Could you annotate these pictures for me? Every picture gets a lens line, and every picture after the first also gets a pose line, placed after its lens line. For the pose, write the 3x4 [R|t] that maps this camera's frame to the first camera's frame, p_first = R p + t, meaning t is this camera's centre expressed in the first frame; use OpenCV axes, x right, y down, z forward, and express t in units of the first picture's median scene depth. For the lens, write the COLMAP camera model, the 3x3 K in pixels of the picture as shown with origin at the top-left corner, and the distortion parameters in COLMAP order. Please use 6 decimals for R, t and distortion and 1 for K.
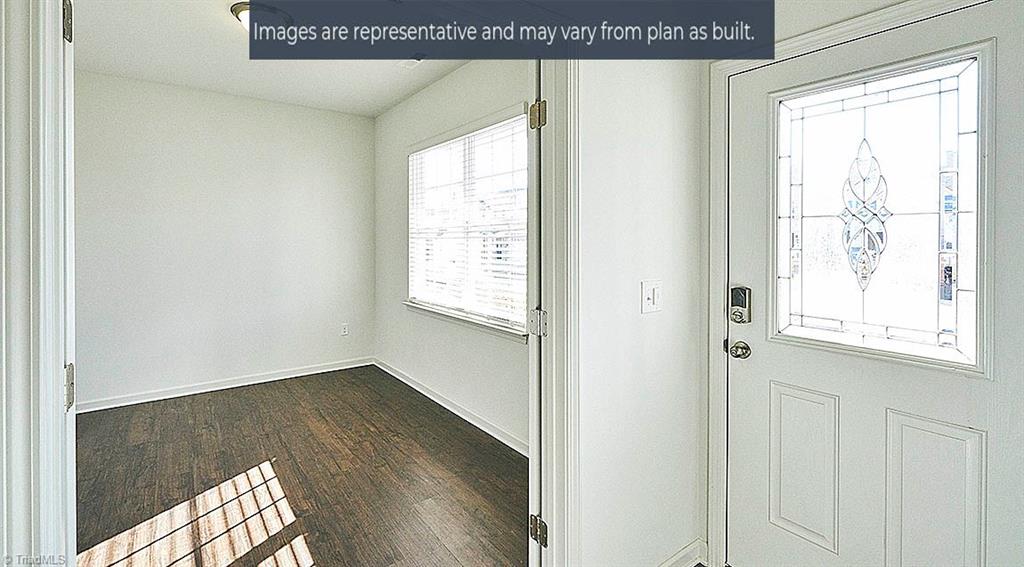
lens RADIAL K [[453.8, 0, 507.7], [0, 453.8, 243.3], [0, 0, 1]] dist [-0.000232, 0.000033]
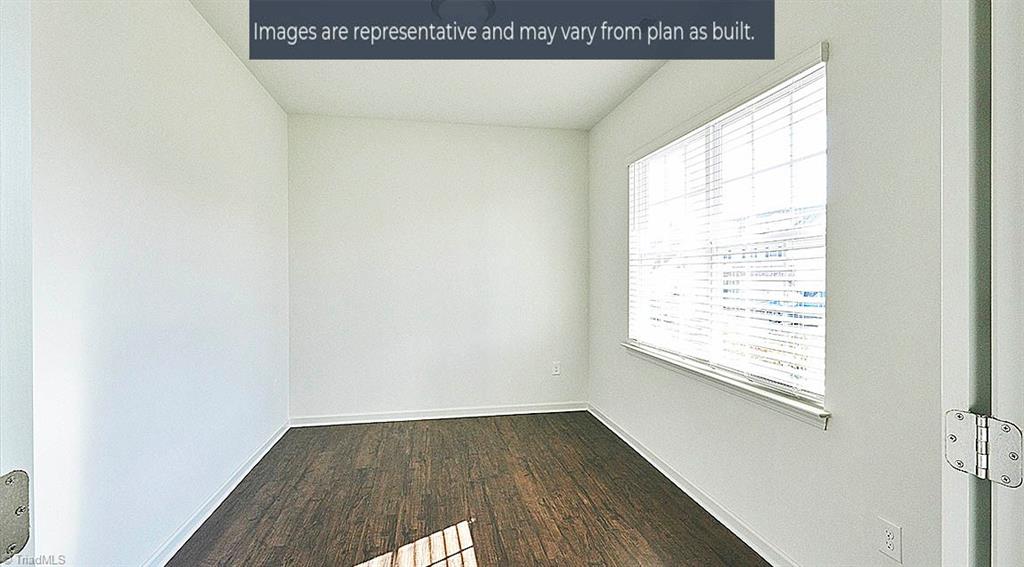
lens RADIAL K [[449.1, 0, 511.3], [0, 449.1, 274.6], [0, 0, 1]] dist [-0.001026, -0.000047]
pose [[0.898559, 0.000261, -0.438853, -0.066241], [-0.002987, 0.999980, -0.005521, 0.011907], [0.438843, 0.006272, 0.898542, 0.220858]]
